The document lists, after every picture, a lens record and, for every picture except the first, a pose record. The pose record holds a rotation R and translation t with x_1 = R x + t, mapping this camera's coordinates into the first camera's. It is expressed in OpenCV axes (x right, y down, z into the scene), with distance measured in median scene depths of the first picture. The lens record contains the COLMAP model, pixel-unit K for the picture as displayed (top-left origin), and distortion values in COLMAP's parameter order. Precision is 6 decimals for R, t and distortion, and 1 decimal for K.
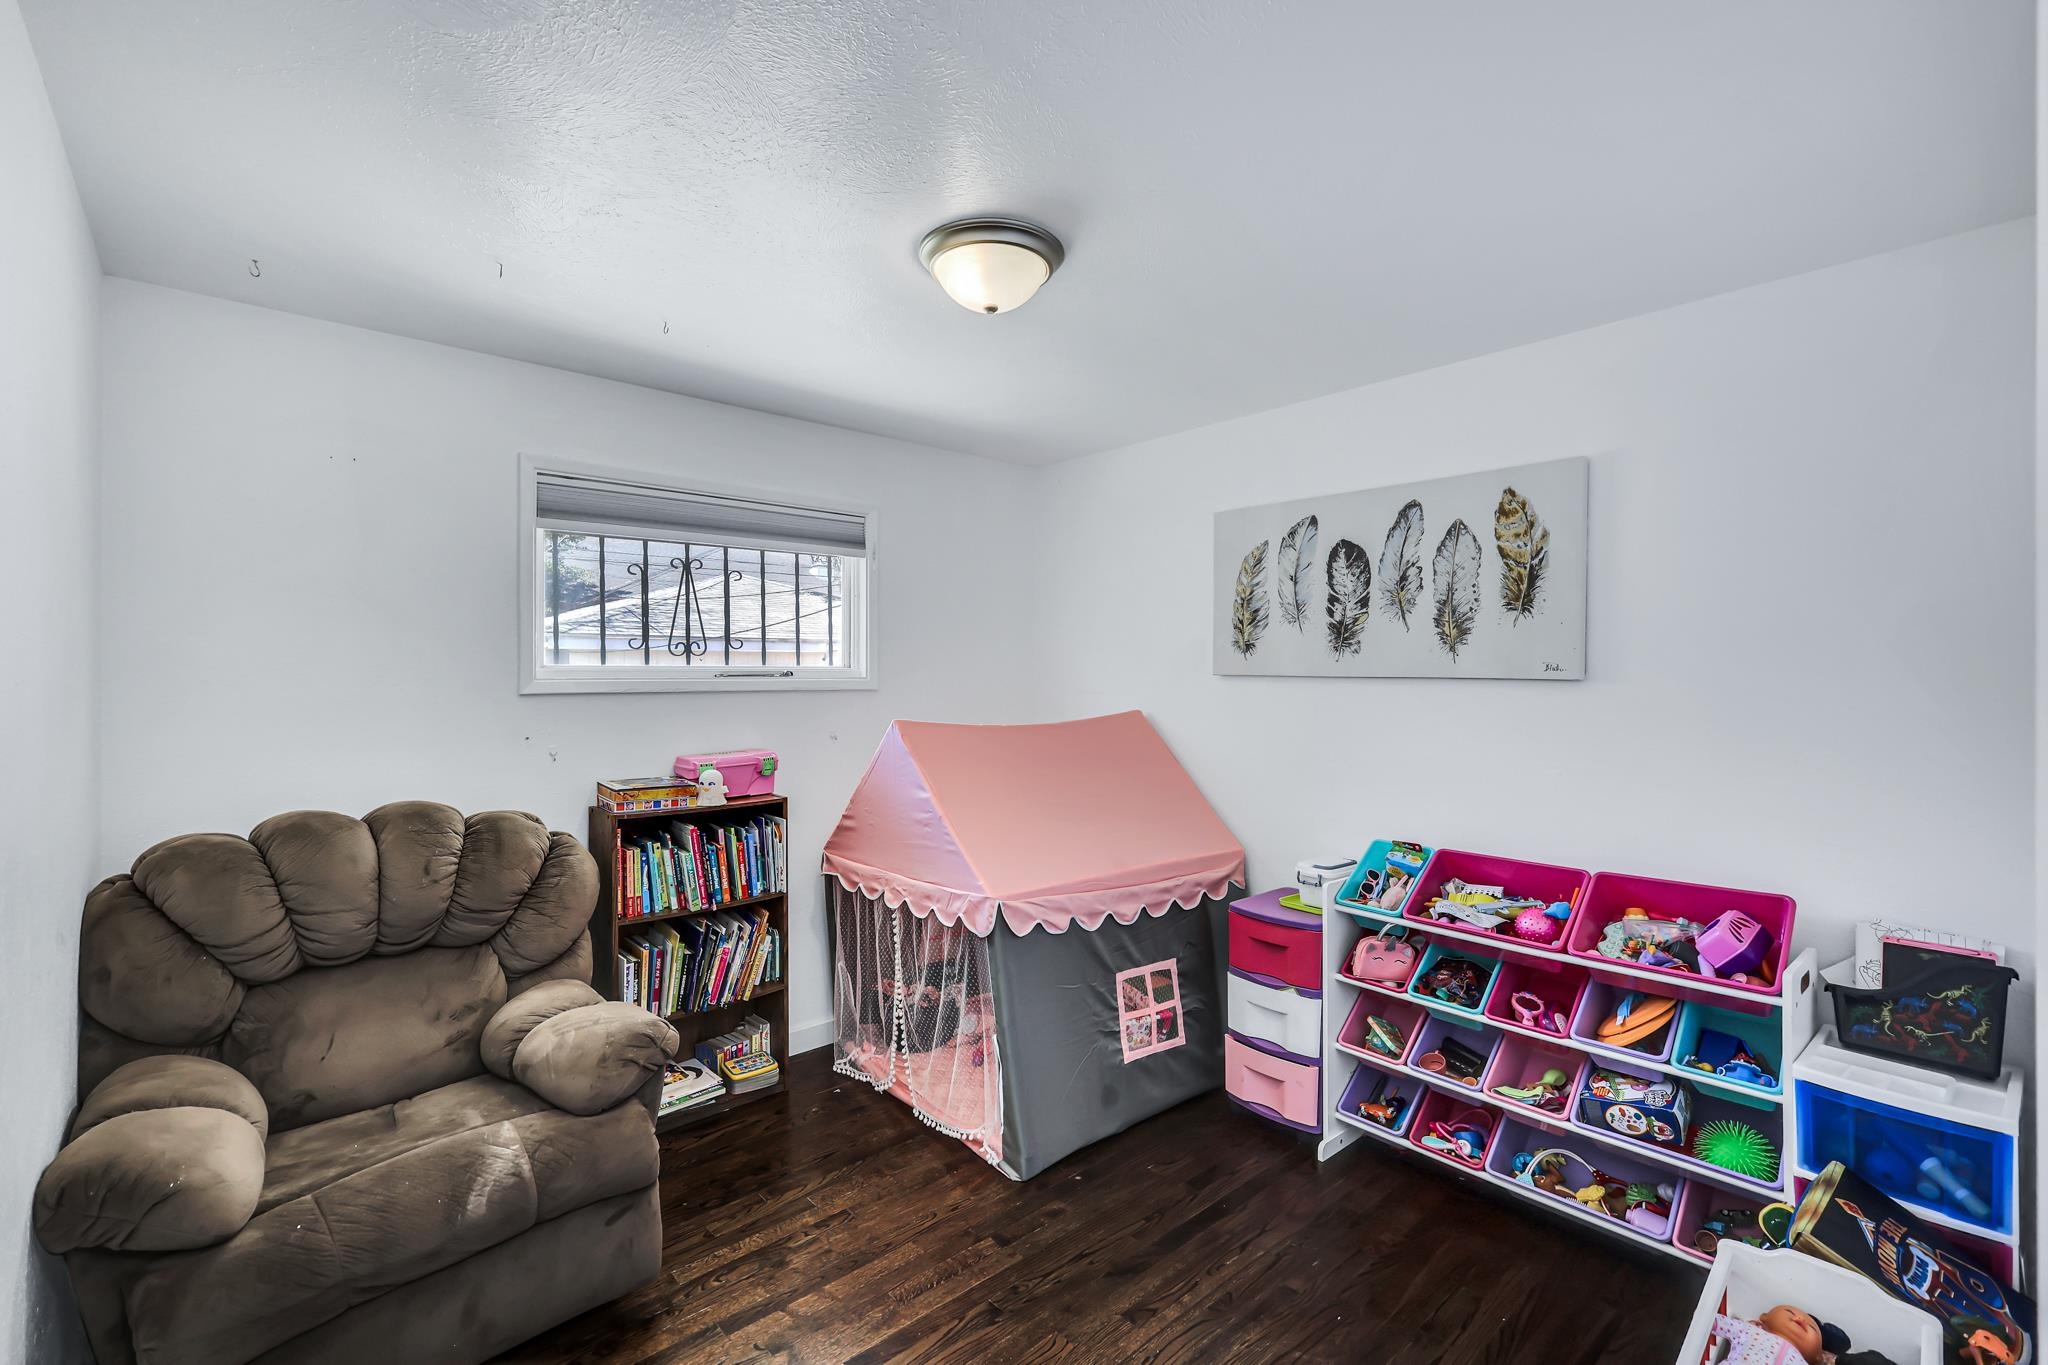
lens RADIAL K [[904.0, 0, 1035.6], [0, 904.0, 678.1], [0, 0, 1]] dist [-0.001478, -0.003110]
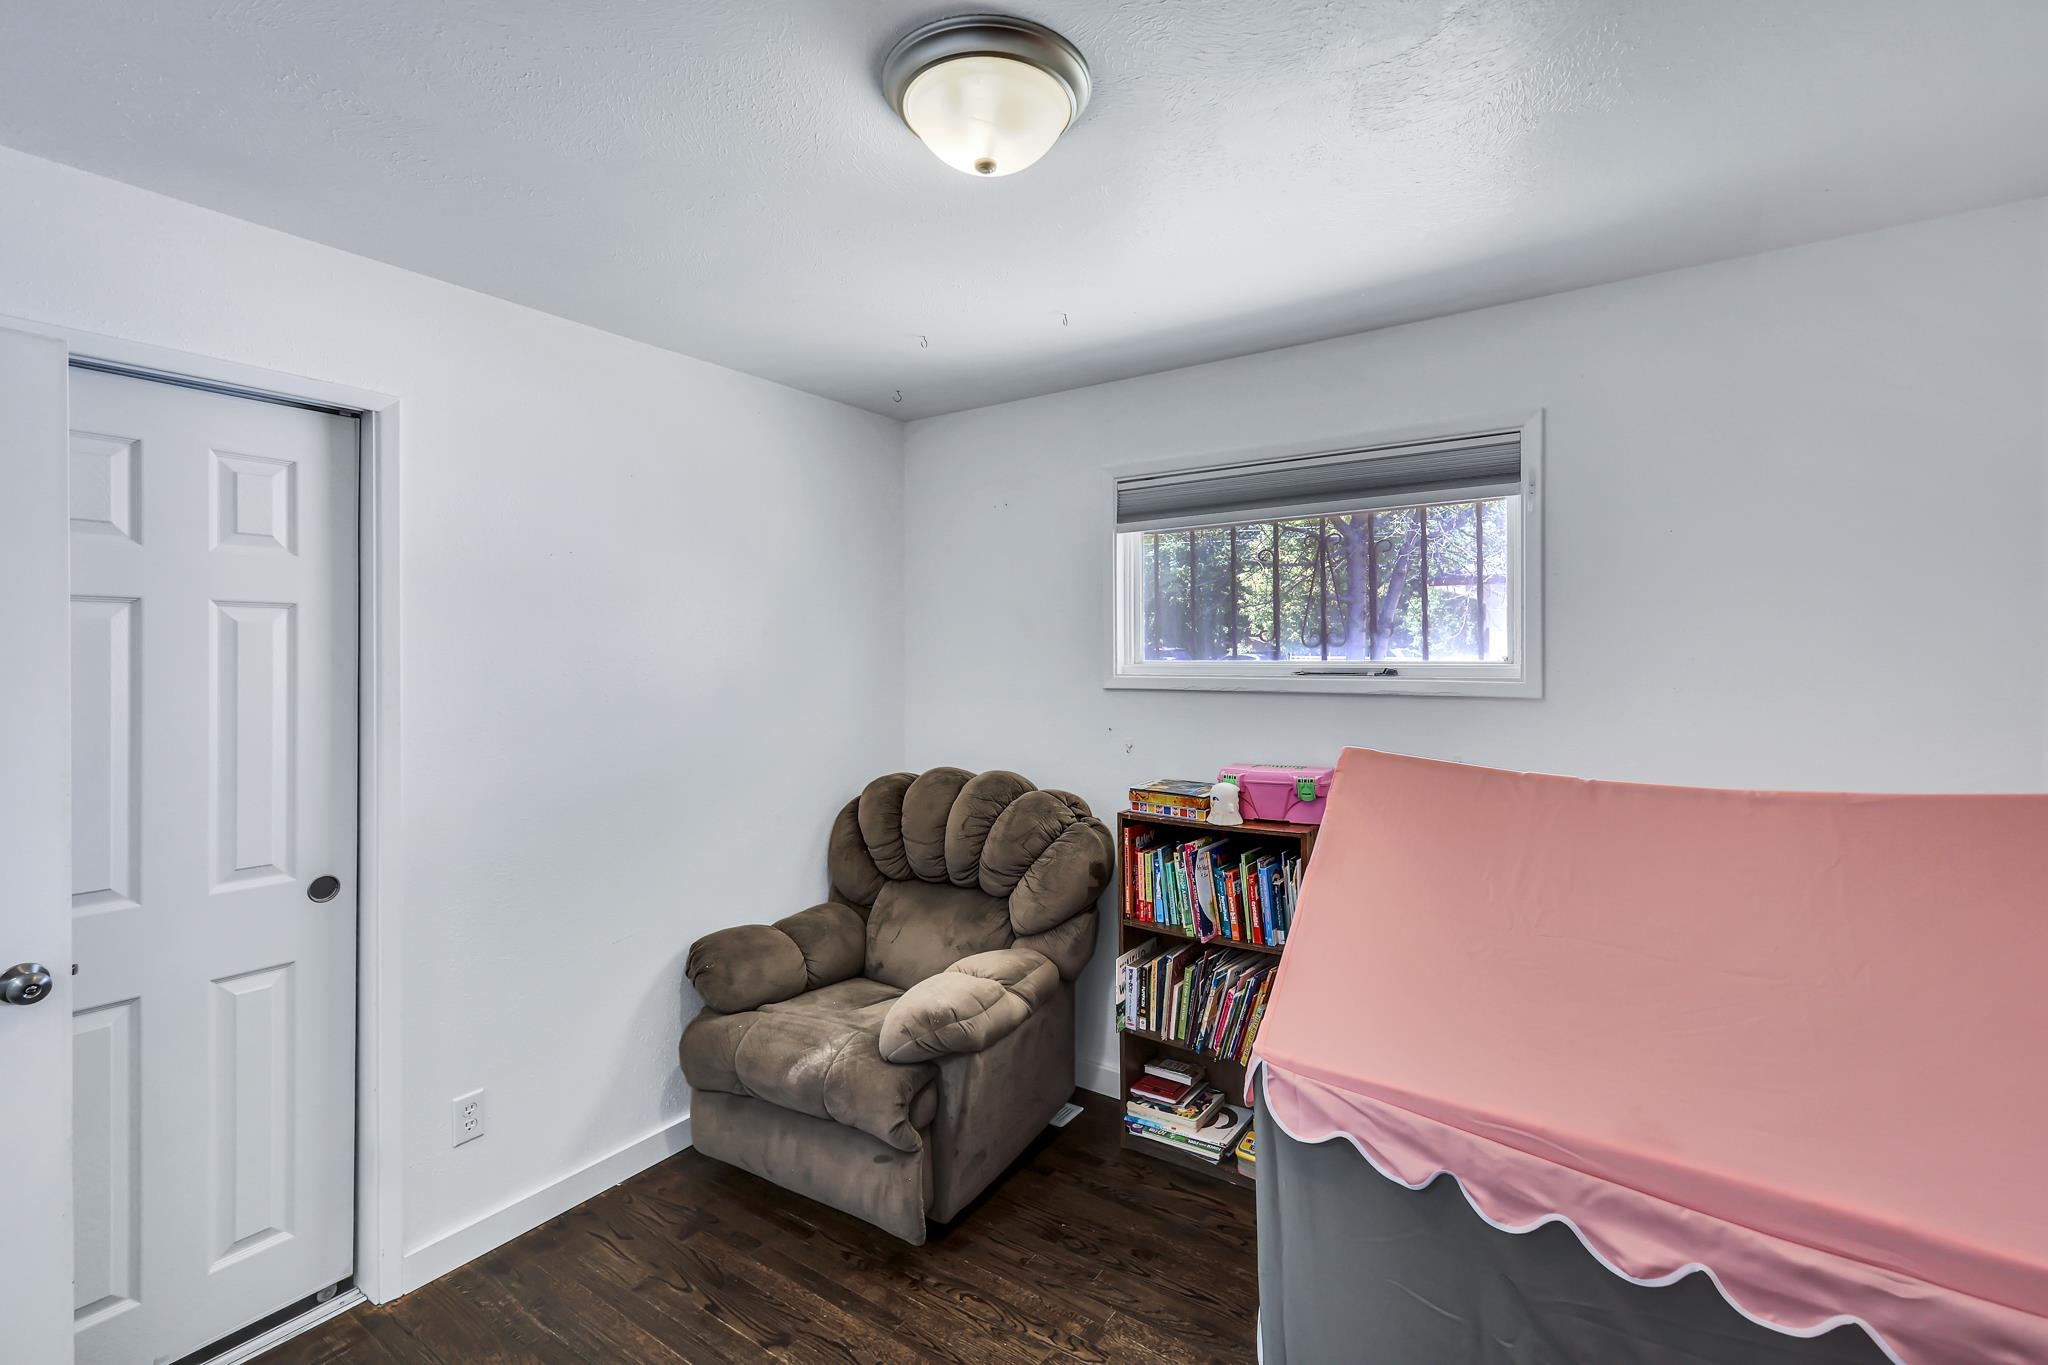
lens RADIAL K [[904.0, 0, 1031.2], [0, 904.0, 671.3], [0, 0, 1]] dist [-0.001478, -0.003110]
pose [[0.223317, 0.014880, -0.974632, 0.450463], [-0.005633, 0.999886, 0.013975, -0.016968], [0.974730, 0.002369, 0.223375, 0.636917]]
